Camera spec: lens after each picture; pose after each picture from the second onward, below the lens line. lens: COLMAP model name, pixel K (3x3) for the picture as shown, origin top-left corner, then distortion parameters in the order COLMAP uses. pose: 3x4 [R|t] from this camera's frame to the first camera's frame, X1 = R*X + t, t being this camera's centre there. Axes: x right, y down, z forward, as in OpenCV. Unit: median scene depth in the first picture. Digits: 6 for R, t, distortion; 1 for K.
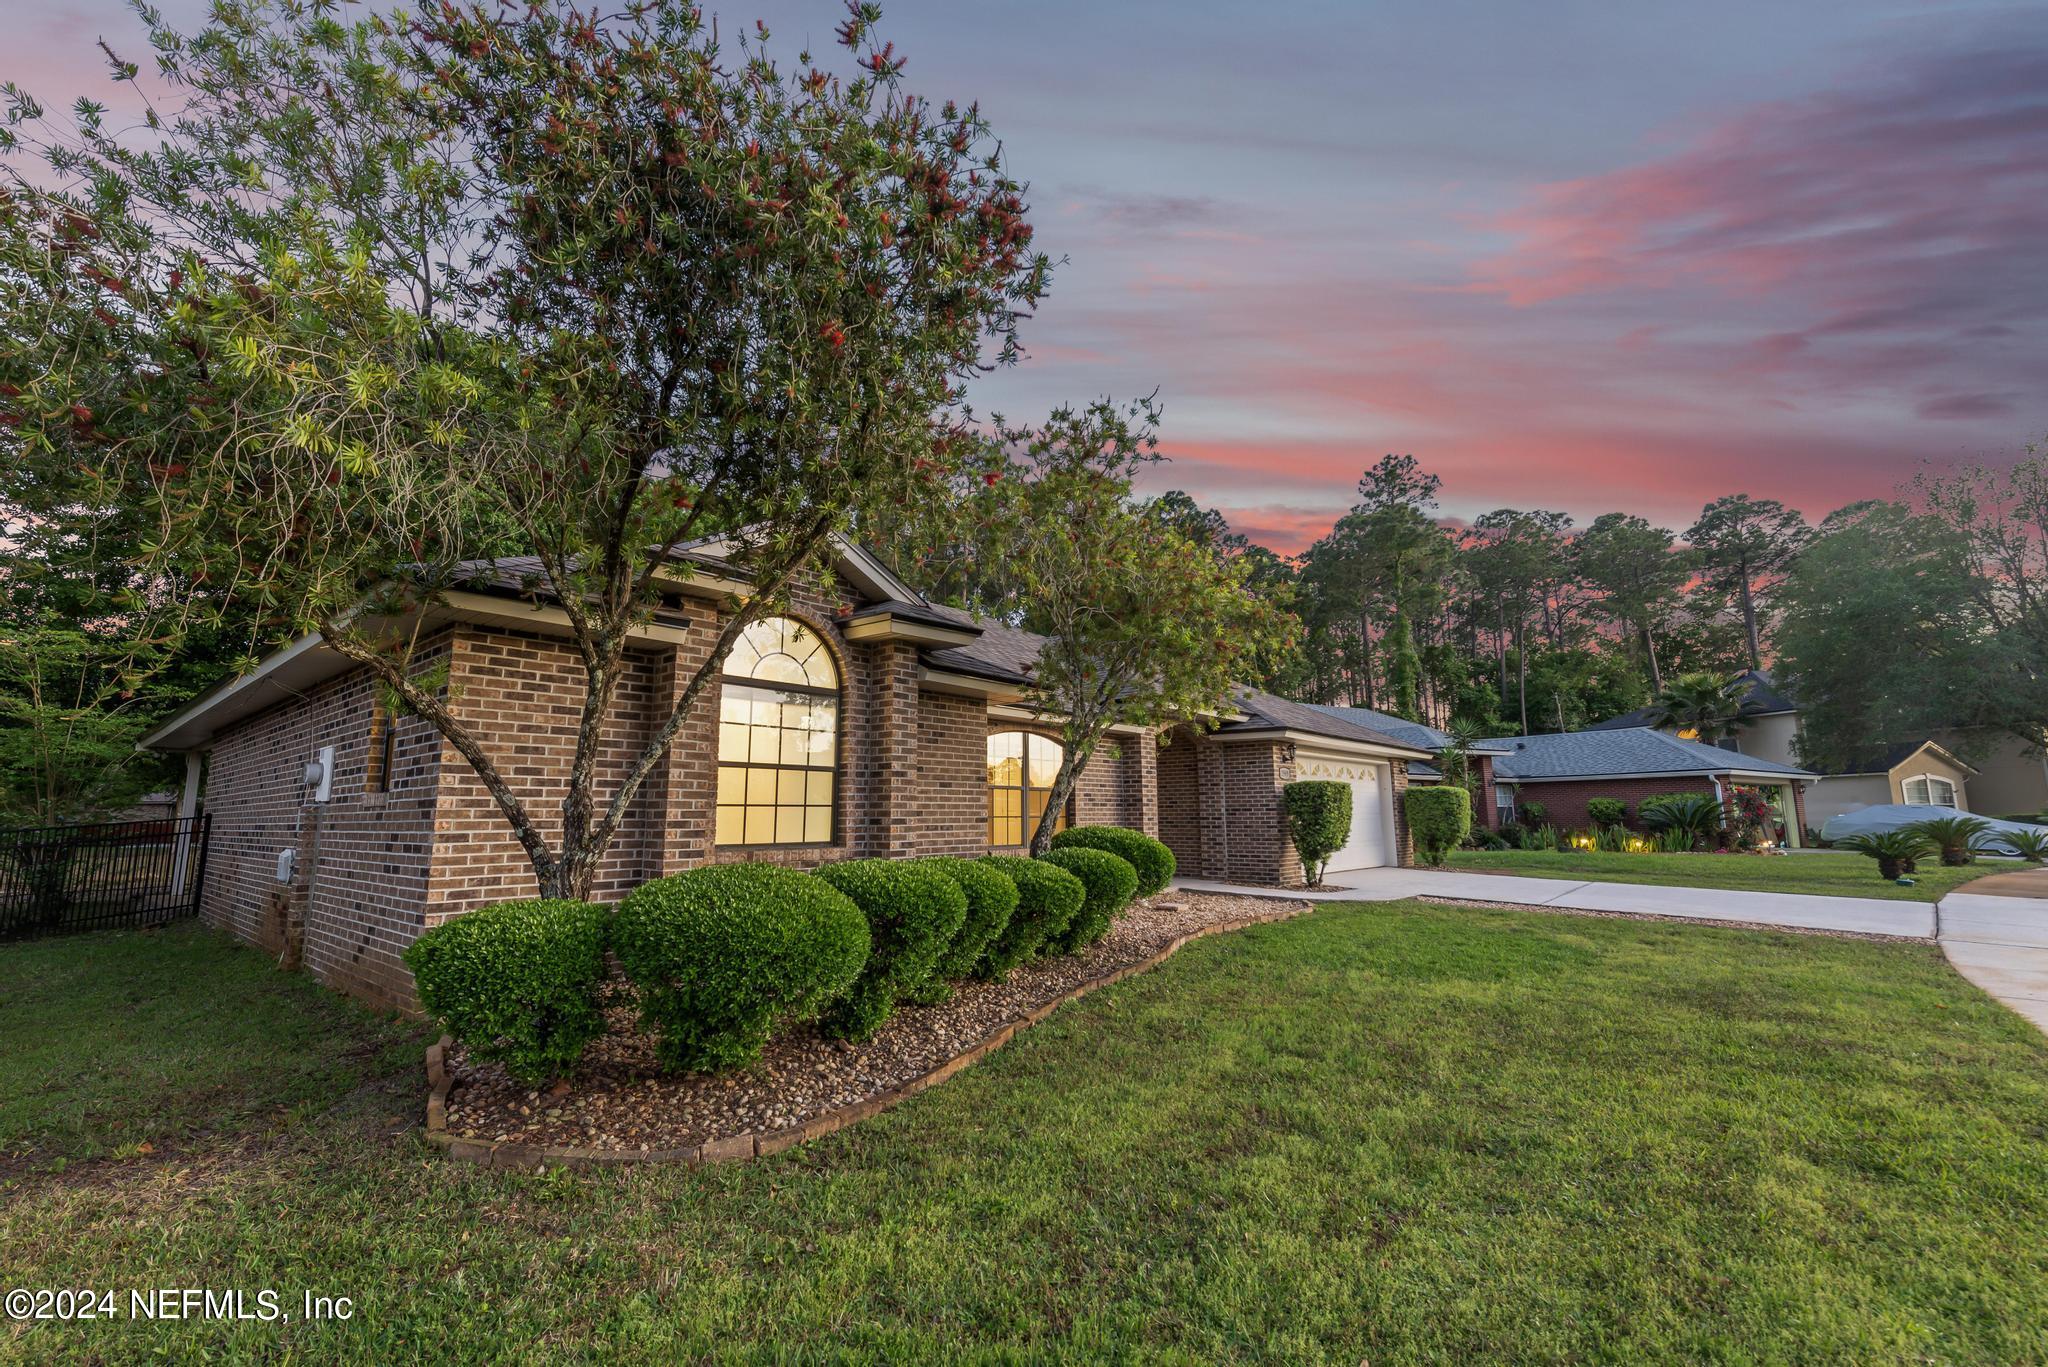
lens RADIAL K [[862.5, 0, 1010.4], [0, 862.5, 688.9], [0, 0, 1]] dist [0.020593, -0.000281]
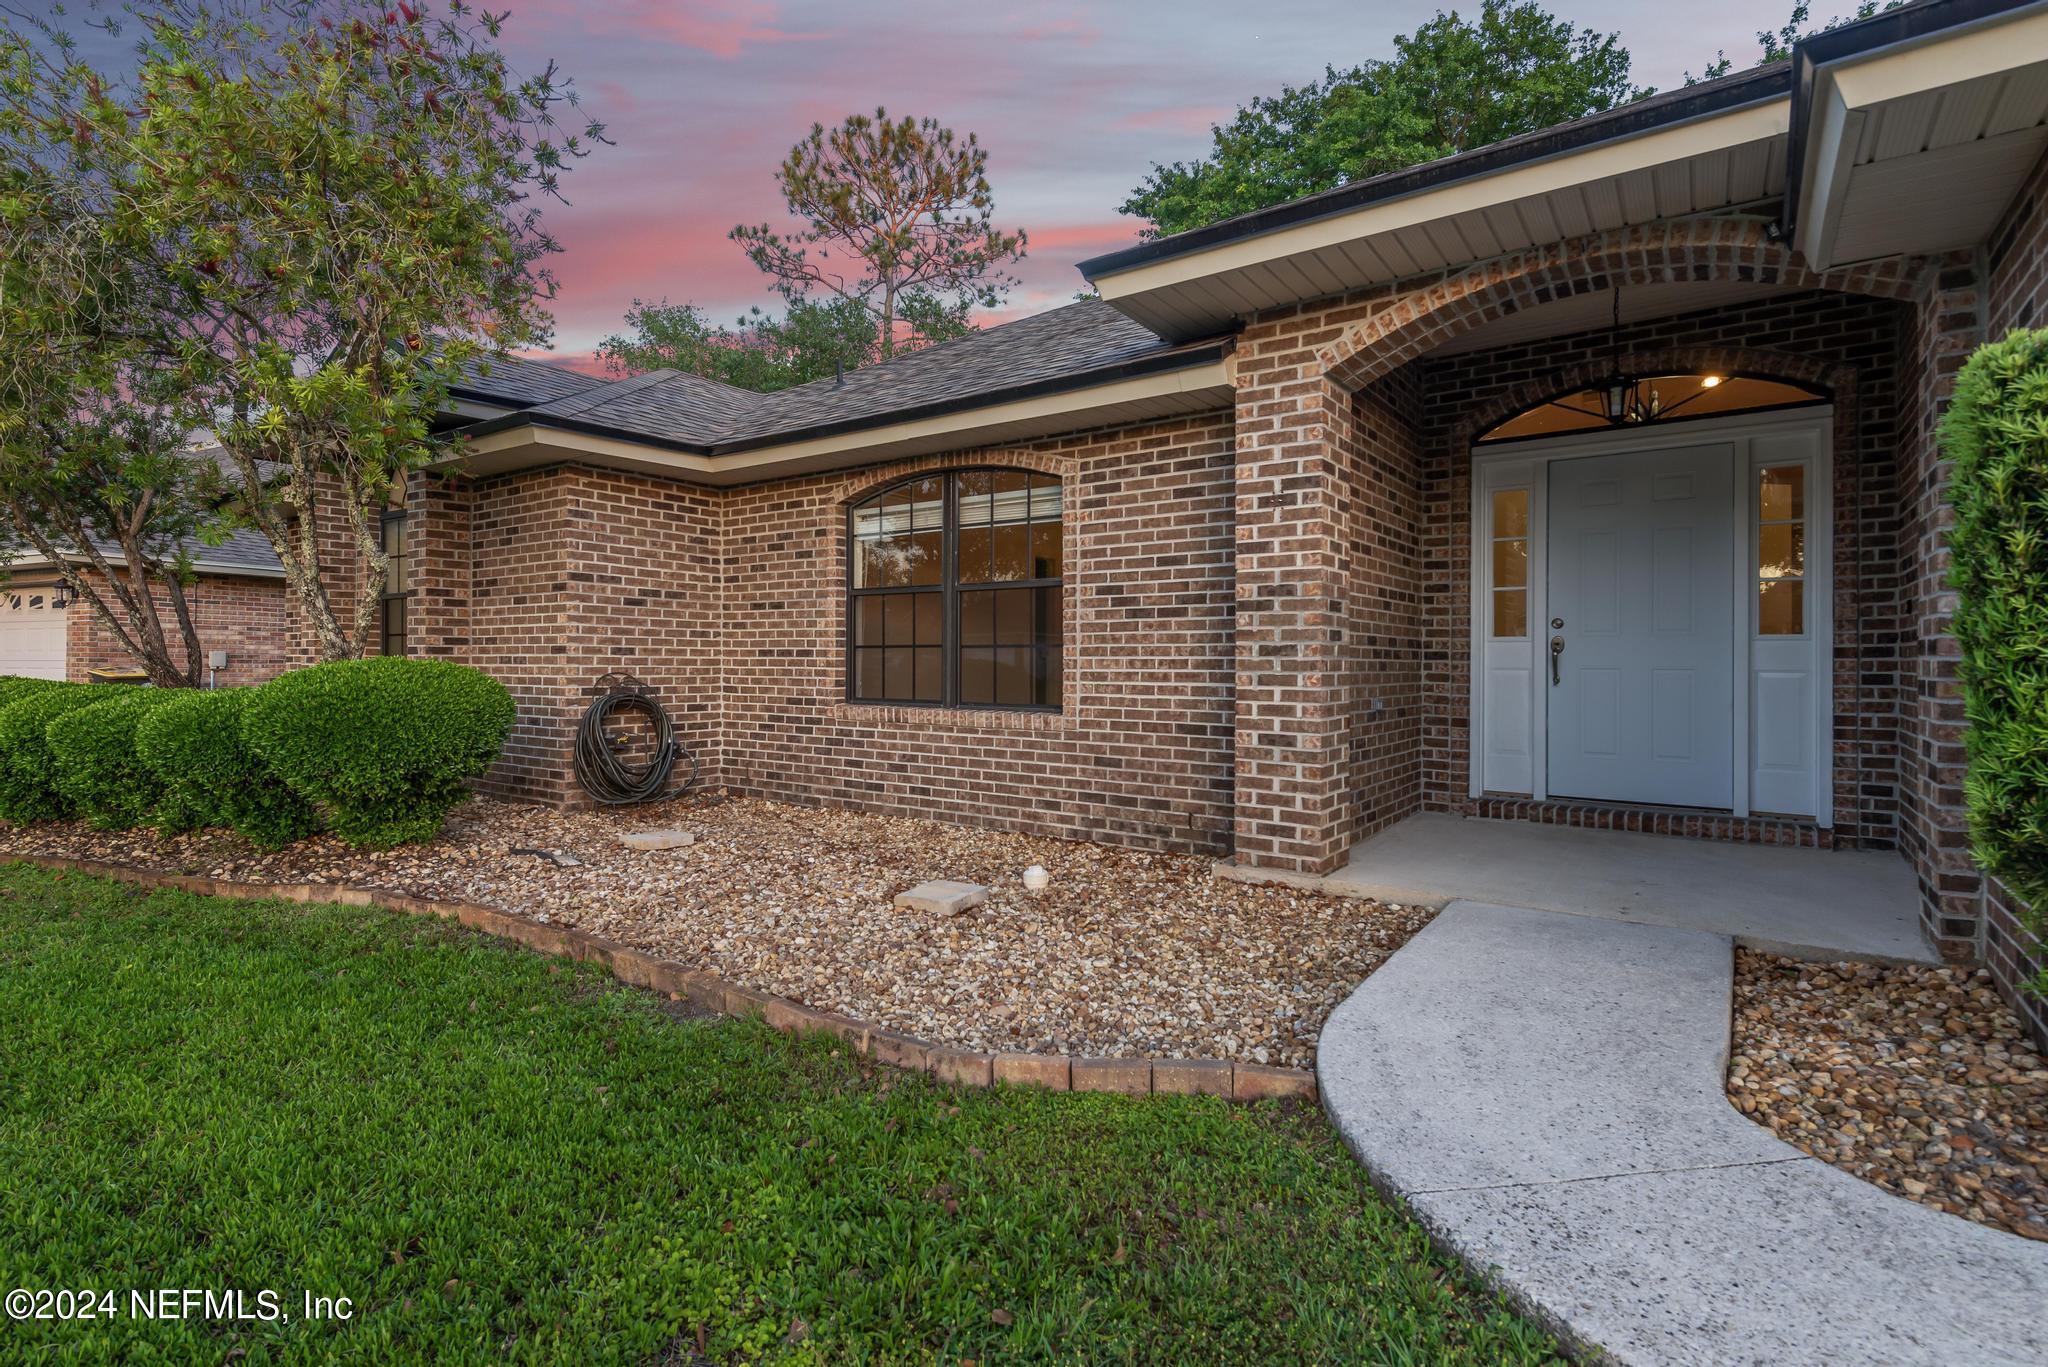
lens RADIAL K [[983.8, 0, 1007.1], [0, 983.8, 658.7], [0, 0, 1]] dist [0.029759, -0.014530]
pose [[0.087206, 0.002682, -0.996187, 0.844797], [0.142170, 0.989727, 0.015110, 0.223332], [0.985993, -0.142946, 0.085929, 1.448789]]
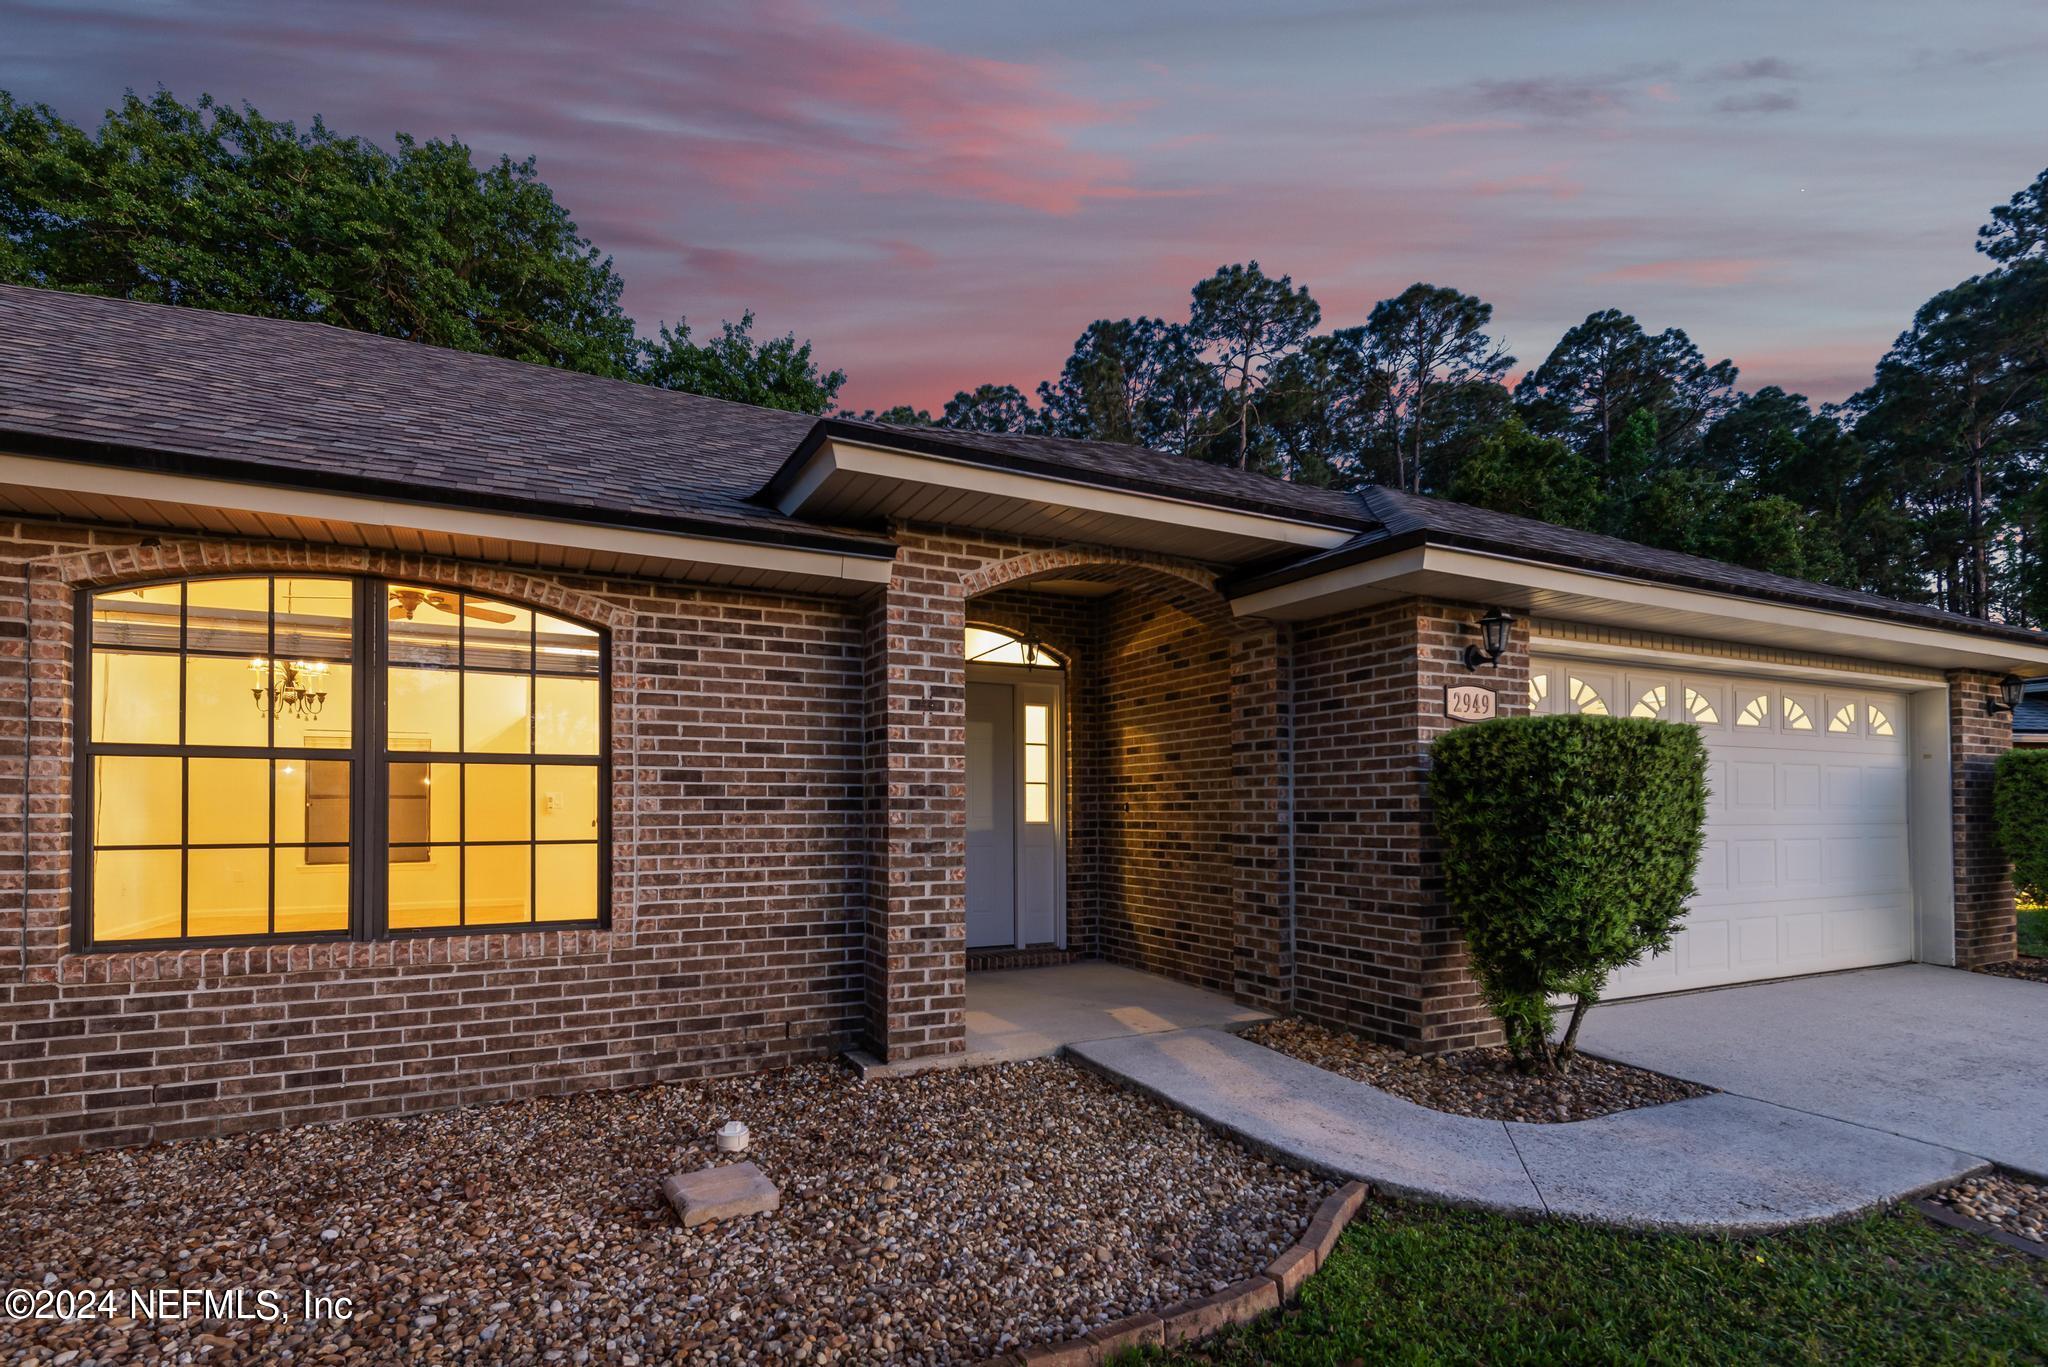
lens RADIAL K [[980.7, 0, 1005.0], [0, 980.7, 797.6], [0, 0, 1]] dist [0.023914, -0.011158]
pose [[0.925759, -0.003398, -0.378099, 0.549108], [0.052869, 0.991300, 0.120539, 0.147128], [0.374400, -0.131580, 0.917884, 1.114065]]
